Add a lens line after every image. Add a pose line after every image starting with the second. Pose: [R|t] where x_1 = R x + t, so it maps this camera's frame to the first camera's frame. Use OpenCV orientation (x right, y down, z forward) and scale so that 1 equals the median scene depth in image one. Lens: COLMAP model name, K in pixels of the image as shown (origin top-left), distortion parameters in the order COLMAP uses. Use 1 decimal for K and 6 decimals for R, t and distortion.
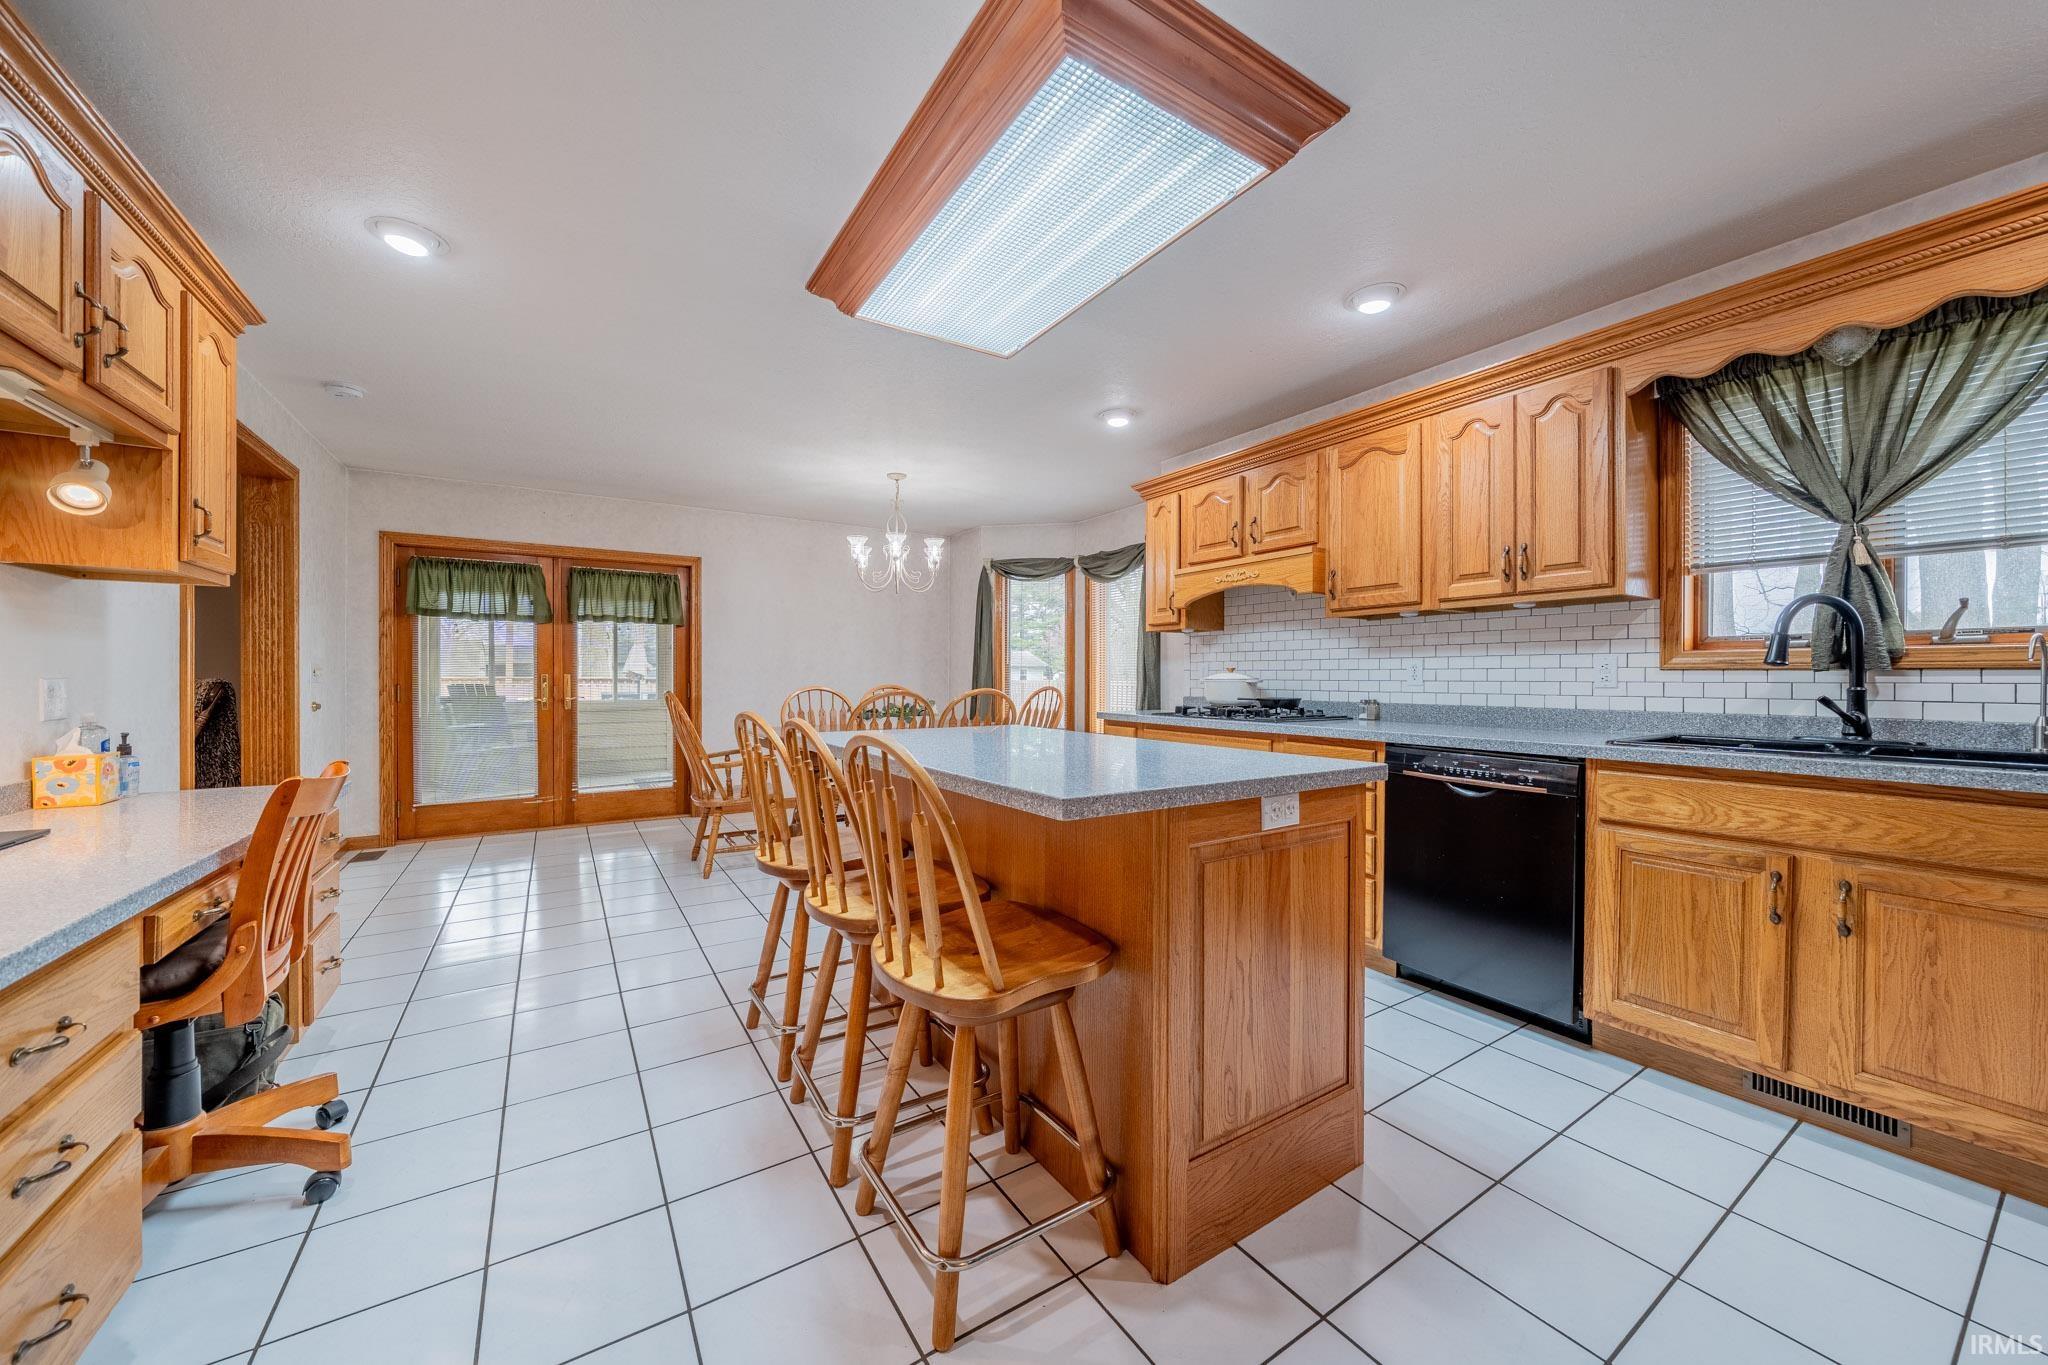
lens RADIAL K [[725.8, 0, 1021.8], [0, 725.8, 678.0], [0, 0, 1]] dist [-0.004550, 0.000230]
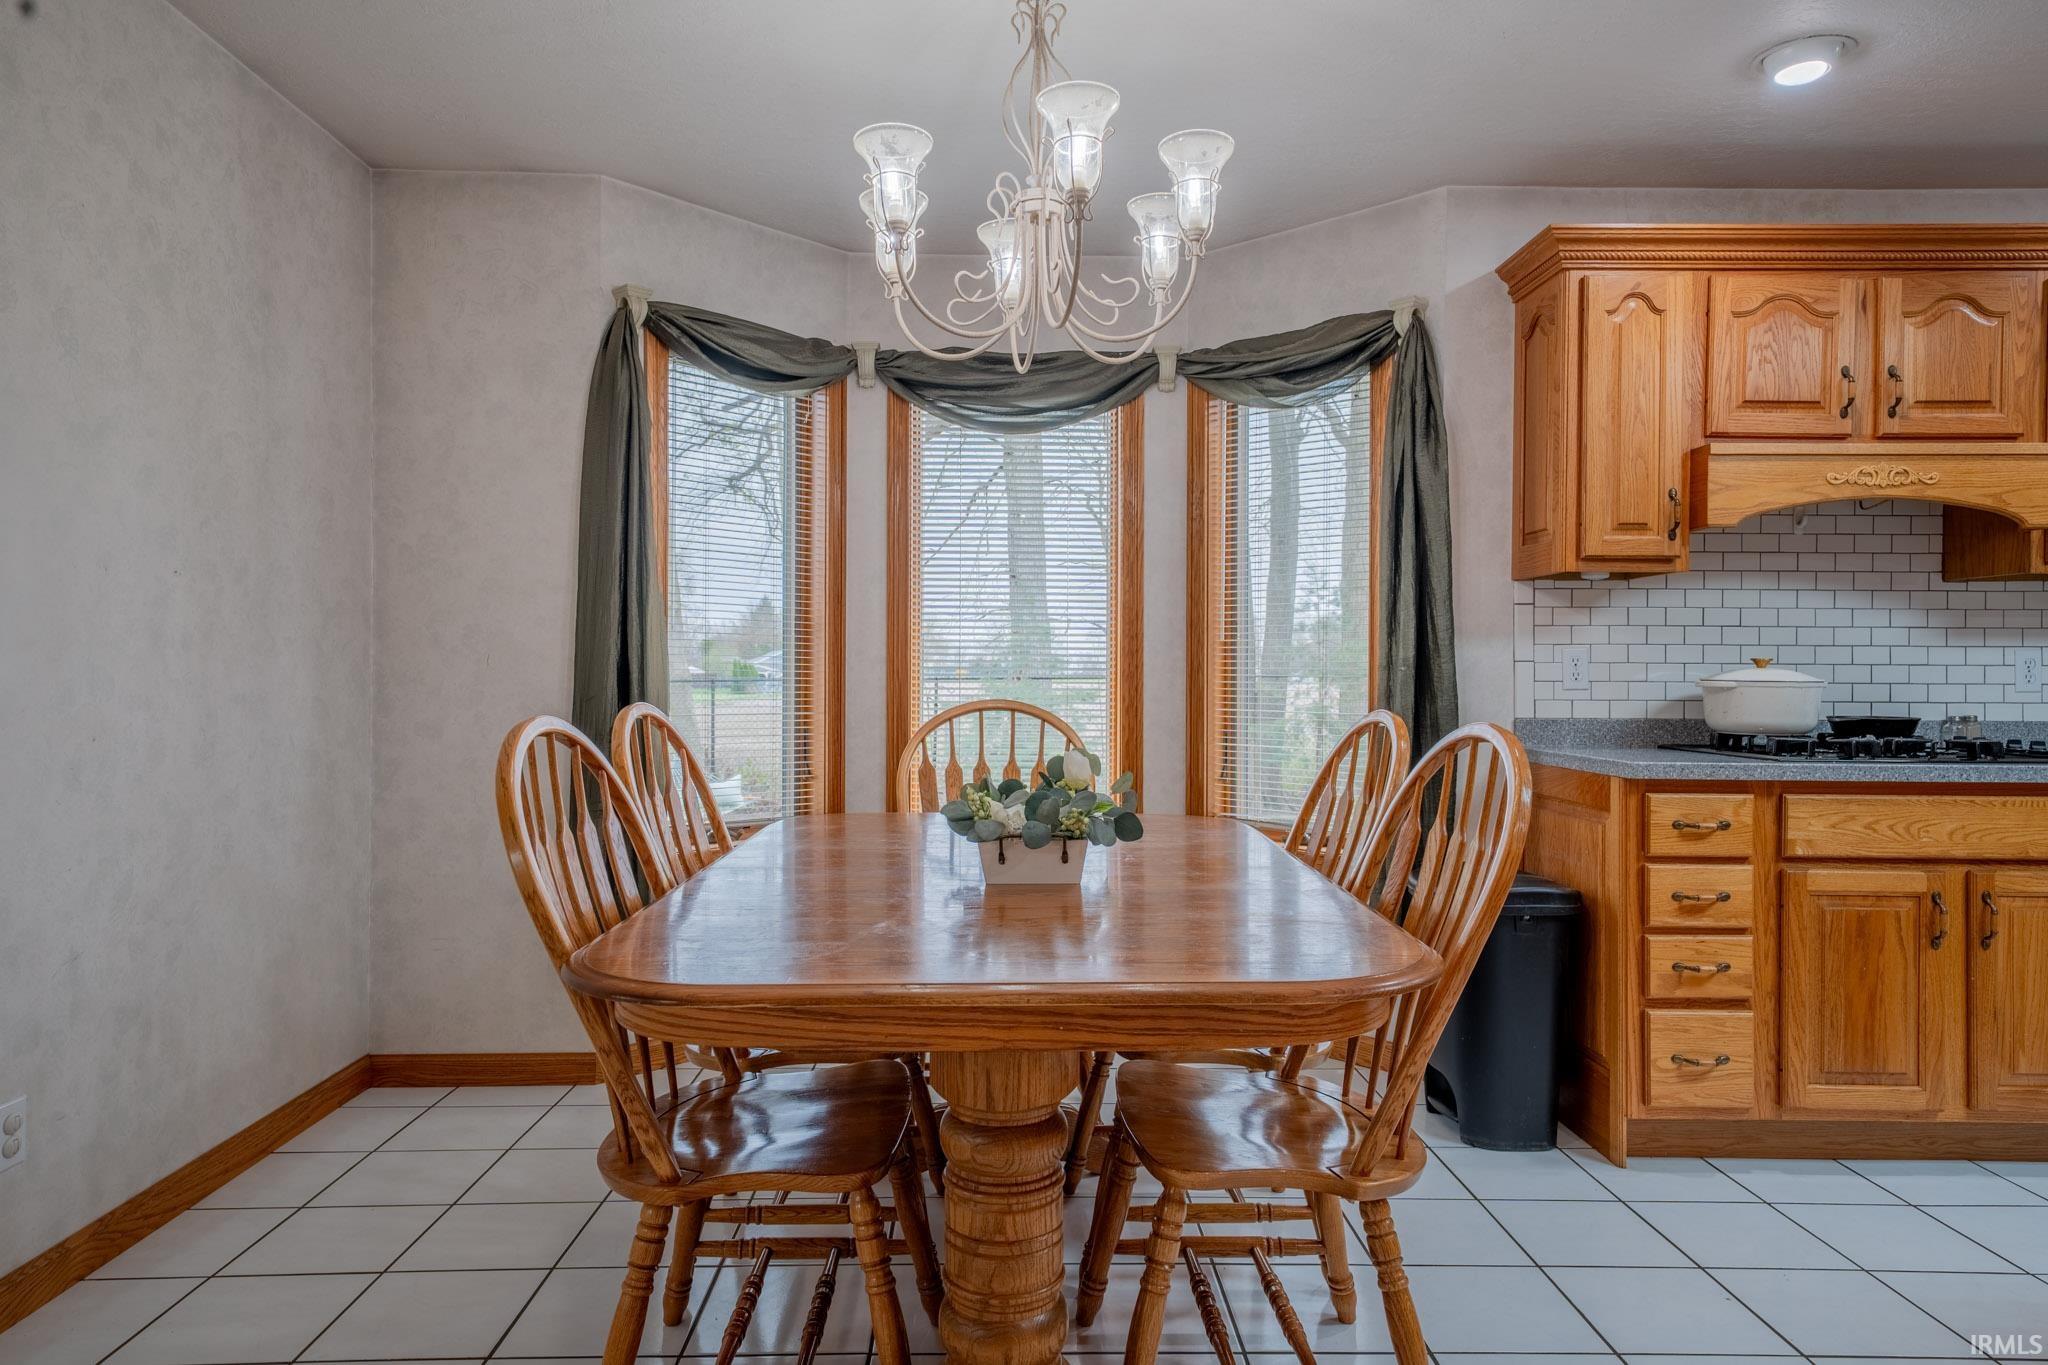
lens RADIAL K [[1285.2, 0, 1024.1], [0, 1285.2, 679.4], [0, 0, 1]] dist [0.025195, 0.001921]
pose [[0.507073, -0.002233, 0.861900, -0.839129], [-0.002995, 0.999986, 0.004353, -0.002155], [-0.861898, -0.004788, 0.507059, 1.133974]]
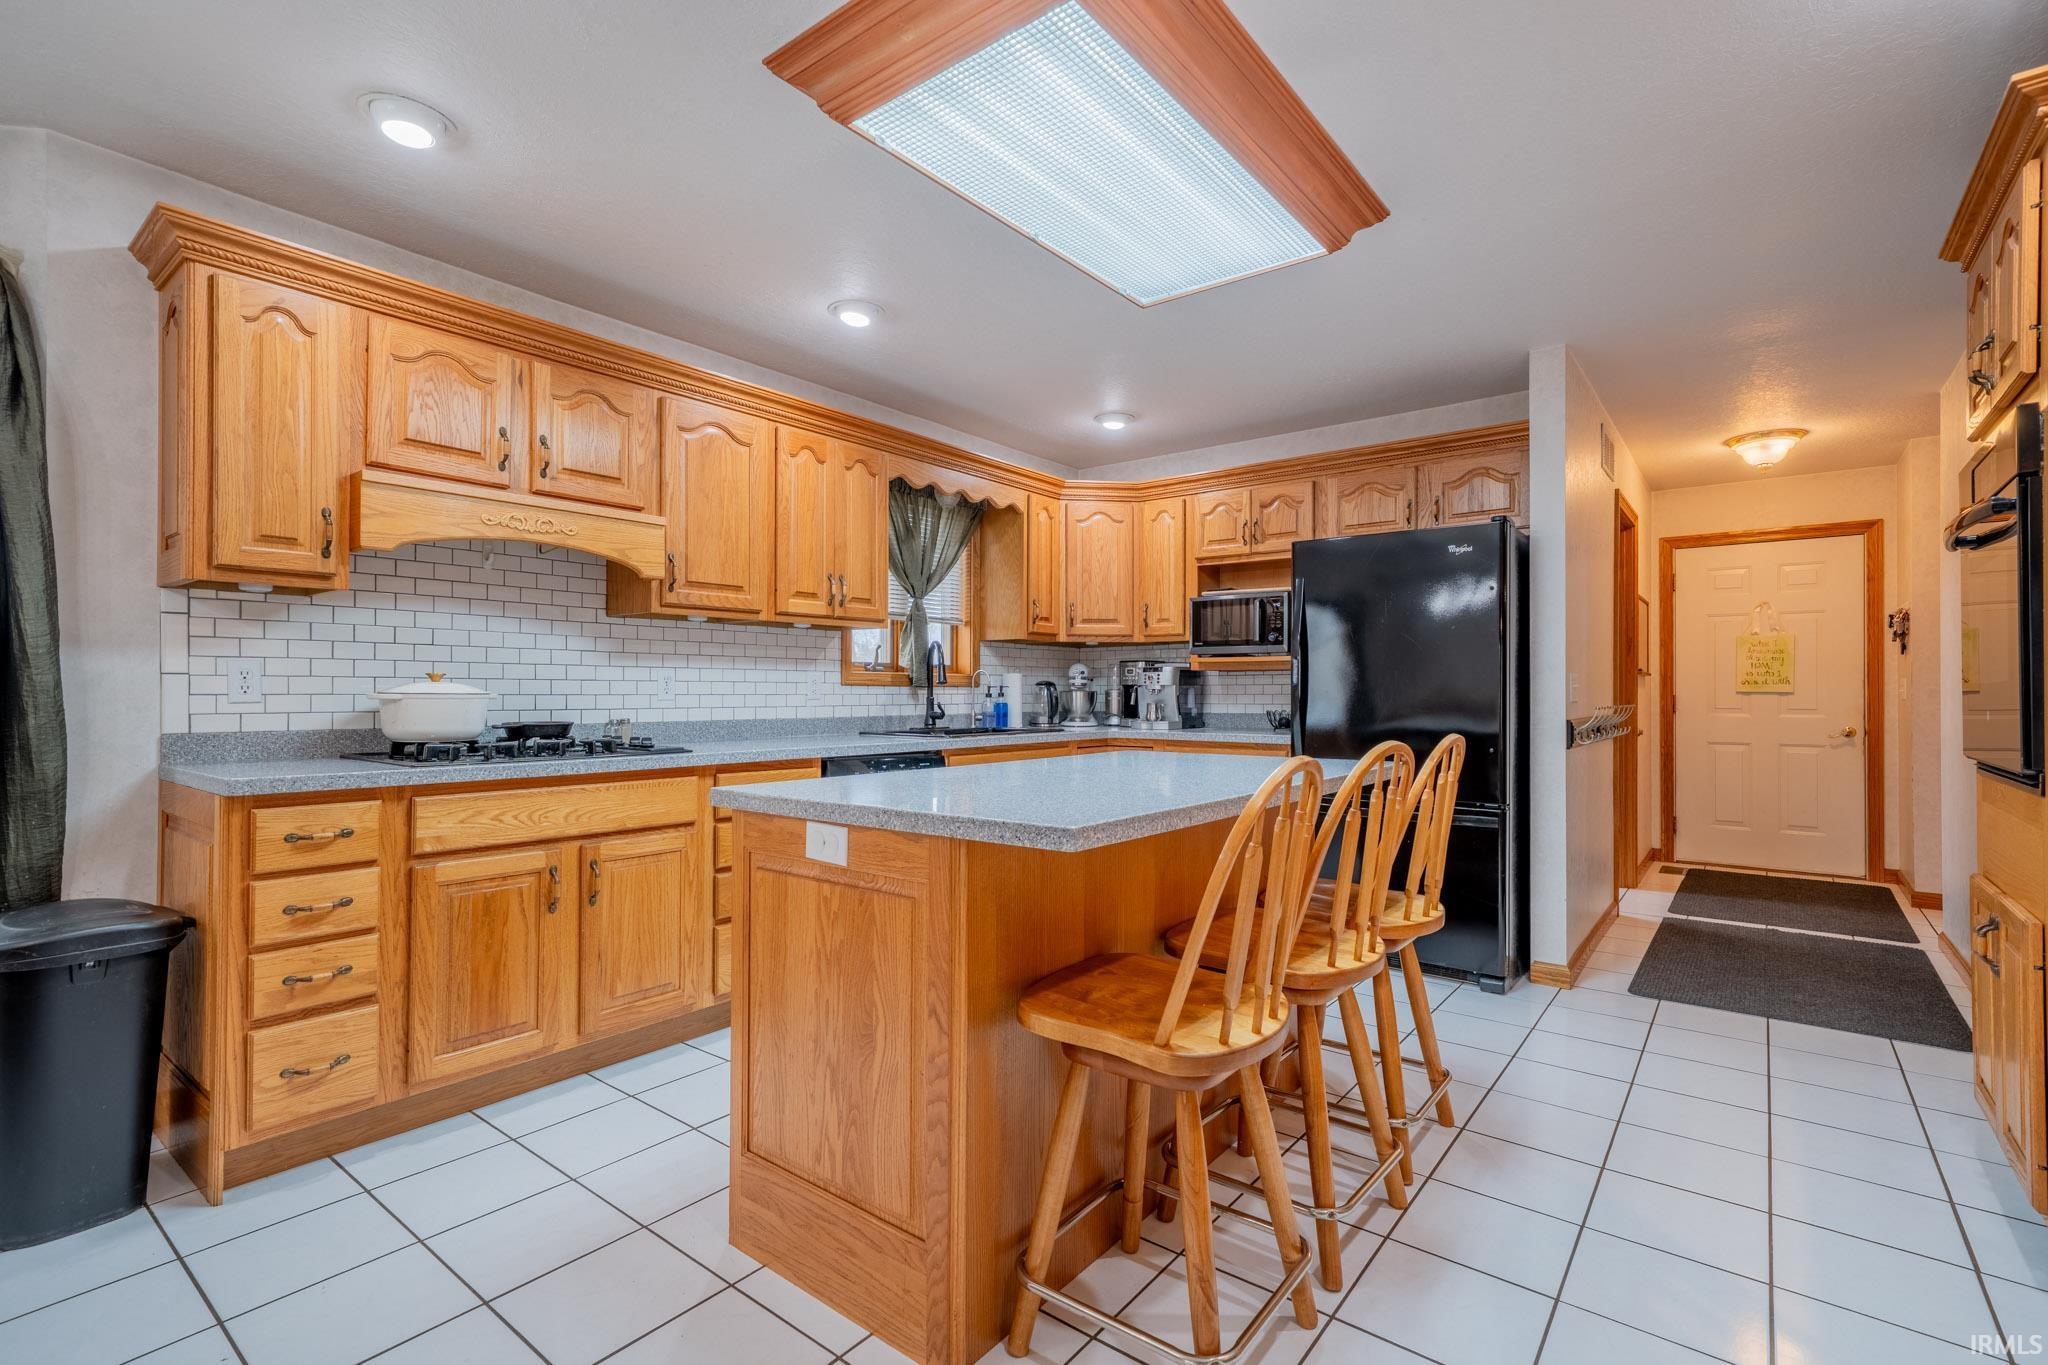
lens RADIAL K [[932.1, 0, 1028.7], [0, 932.1, 690.5], [0, 0, 1]] dist [0.002486, 0.000373]
pose [[-0.345508, -0.002144, 0.938413, -0.622174], [-0.002516, 0.999996, 0.001359, -0.003255], [-0.938412, -0.001891, -0.345512, 0.943994]]
